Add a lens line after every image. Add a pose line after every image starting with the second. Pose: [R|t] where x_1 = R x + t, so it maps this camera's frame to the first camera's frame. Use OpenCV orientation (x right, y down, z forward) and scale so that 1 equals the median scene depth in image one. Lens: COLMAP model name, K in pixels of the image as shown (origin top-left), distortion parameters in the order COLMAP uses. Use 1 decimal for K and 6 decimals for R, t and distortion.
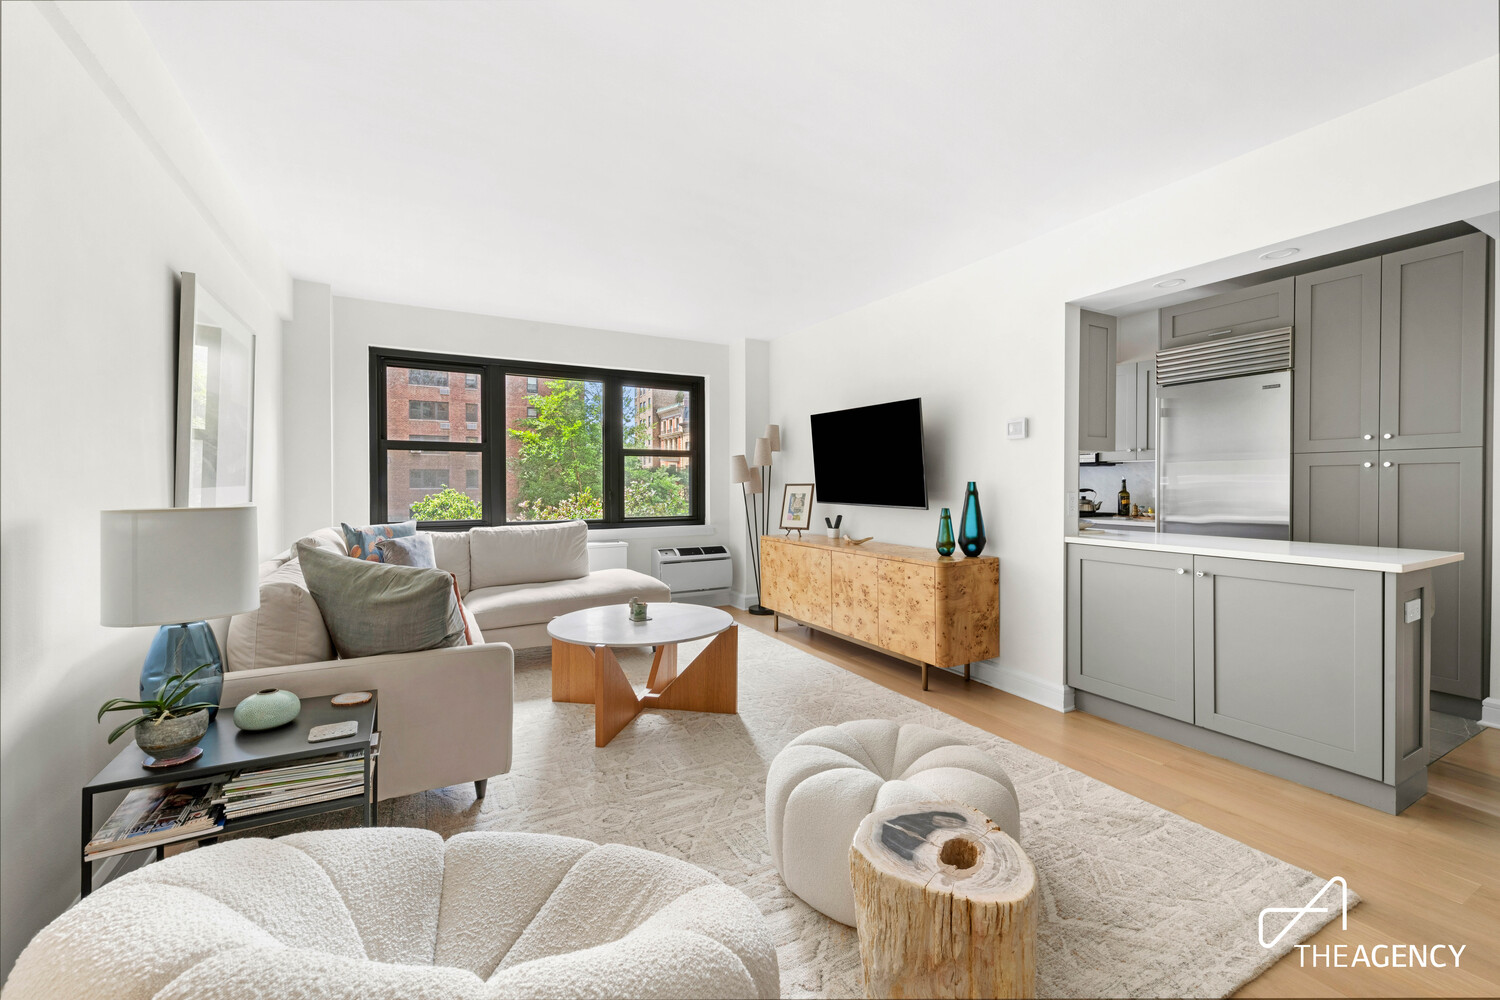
lens RADIAL K [[623.0, 0, 756.4], [0, 623.0, 476.6], [0, 0, 1]] dist [0.027700, -0.000070]
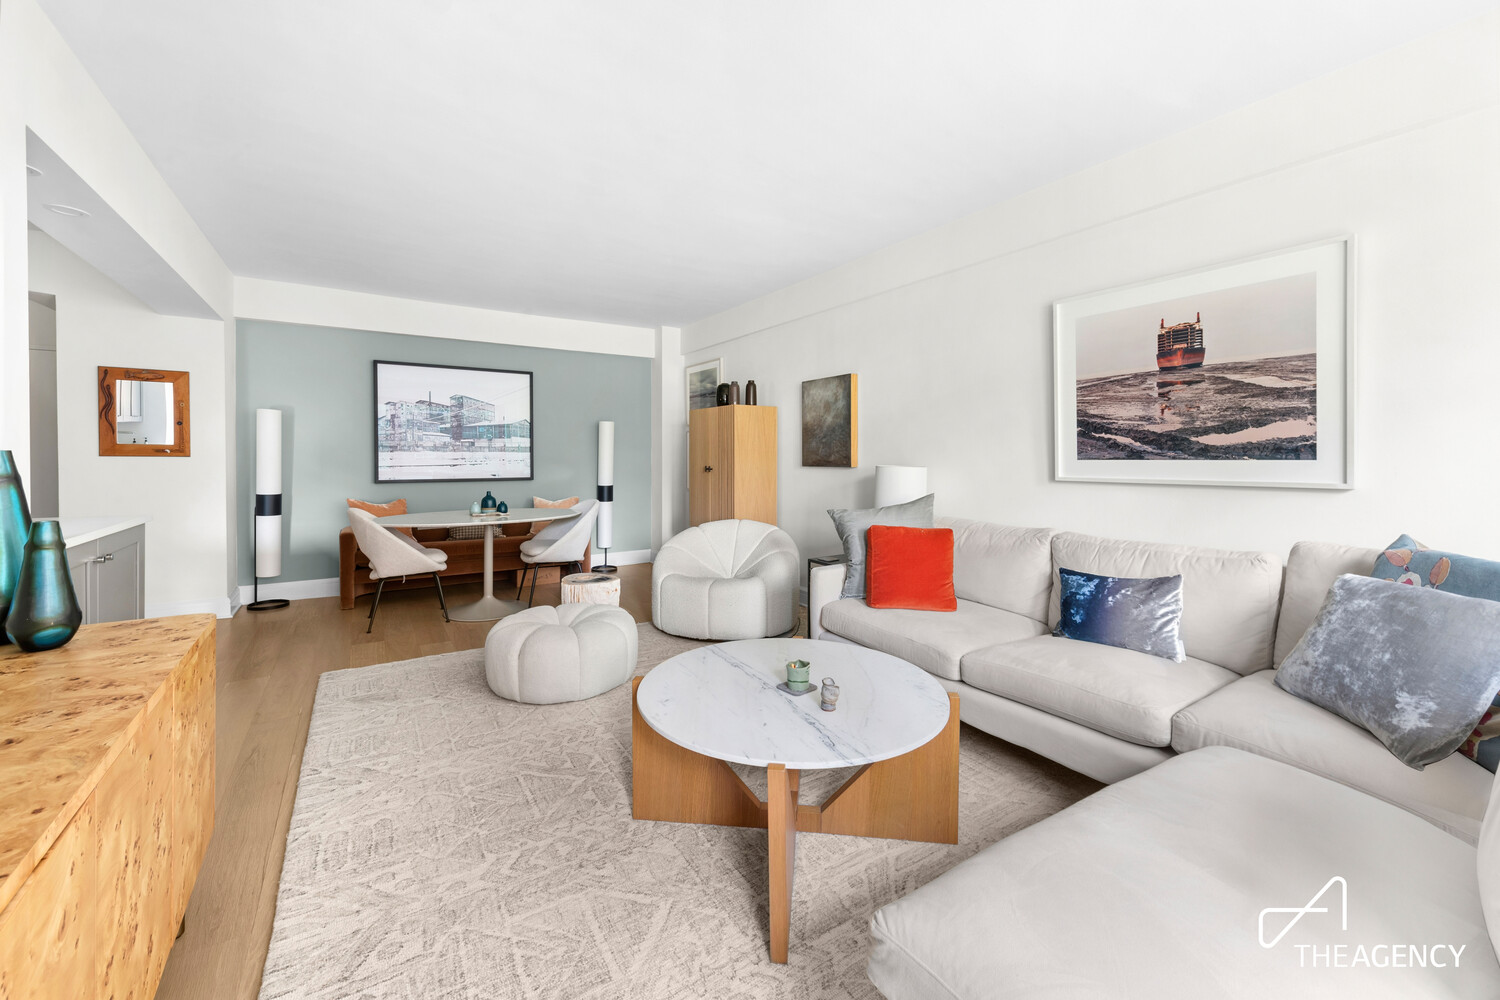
lens RADIAL K [[604.9, 0, 746.3], [0, 604.9, 456.3], [0, 0, 1]] dist [0.000681, -0.000020]
pose [[-0.998780, -0.005119, -0.049110, -0.088152], [-0.004717, 0.999954, -0.008293, 0.015314], [0.049151, -0.008051, -0.998759, 1.284958]]
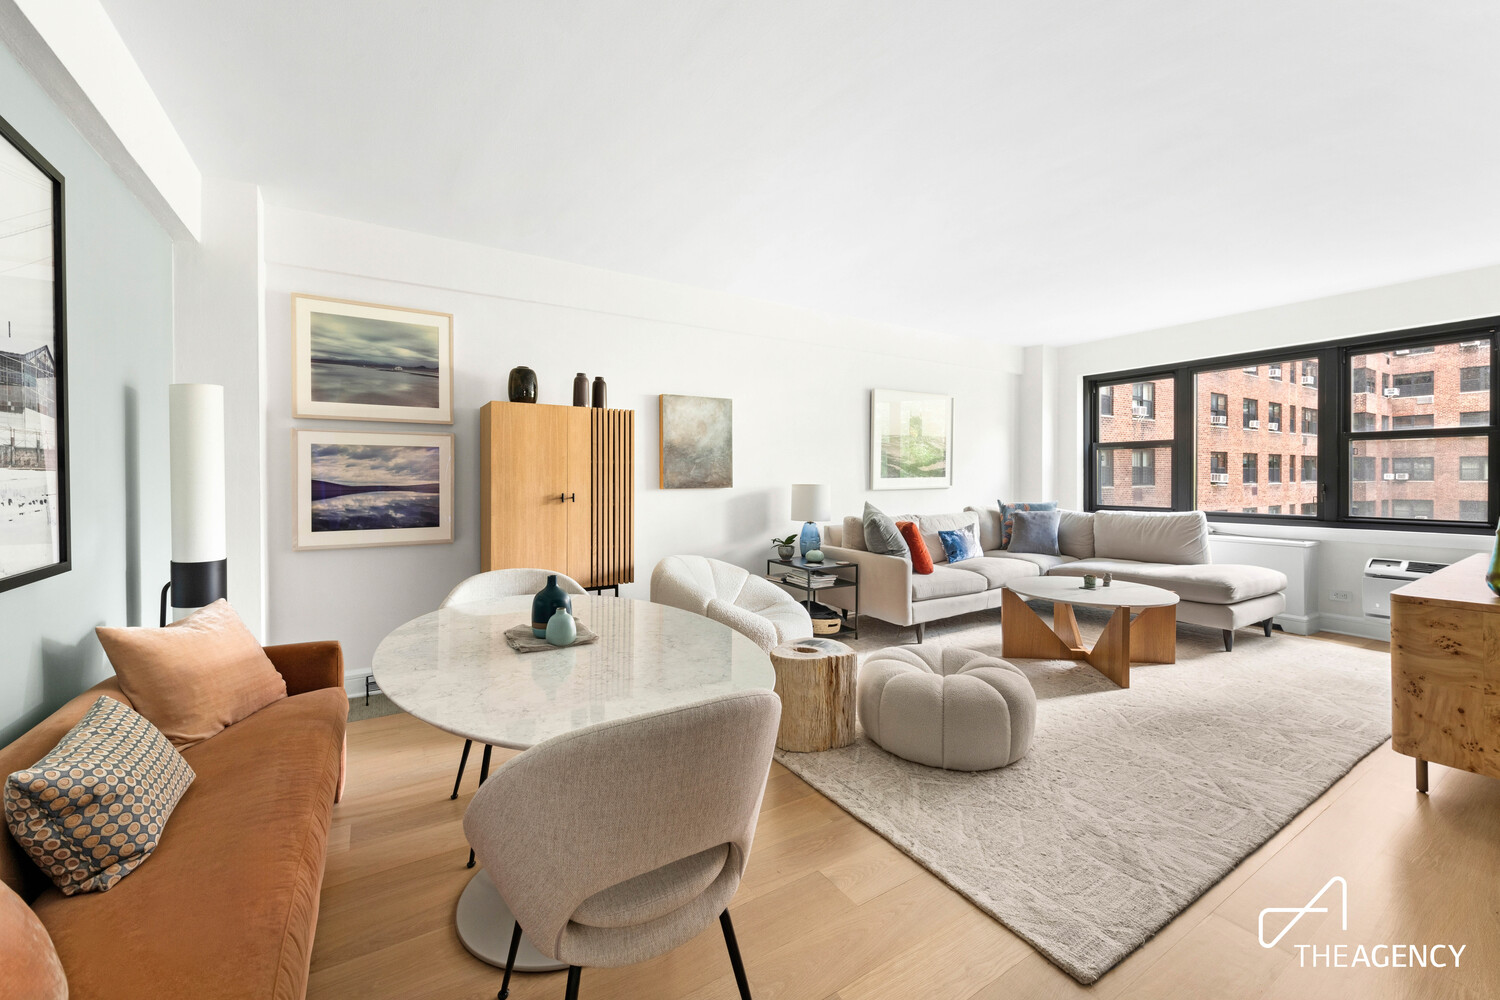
lens RADIAL K [[598.2, 0, 751.1], [0, 598.2, 482.4], [0, 0, 1]] dist [0.000993, 0.000115]
pose [[0.046753, 0.007736, -0.998877, 0.763989], [0.011943, 0.999894, 0.008303, 0.006758], [0.998835, -0.012317, 0.046656, 0.251053]]
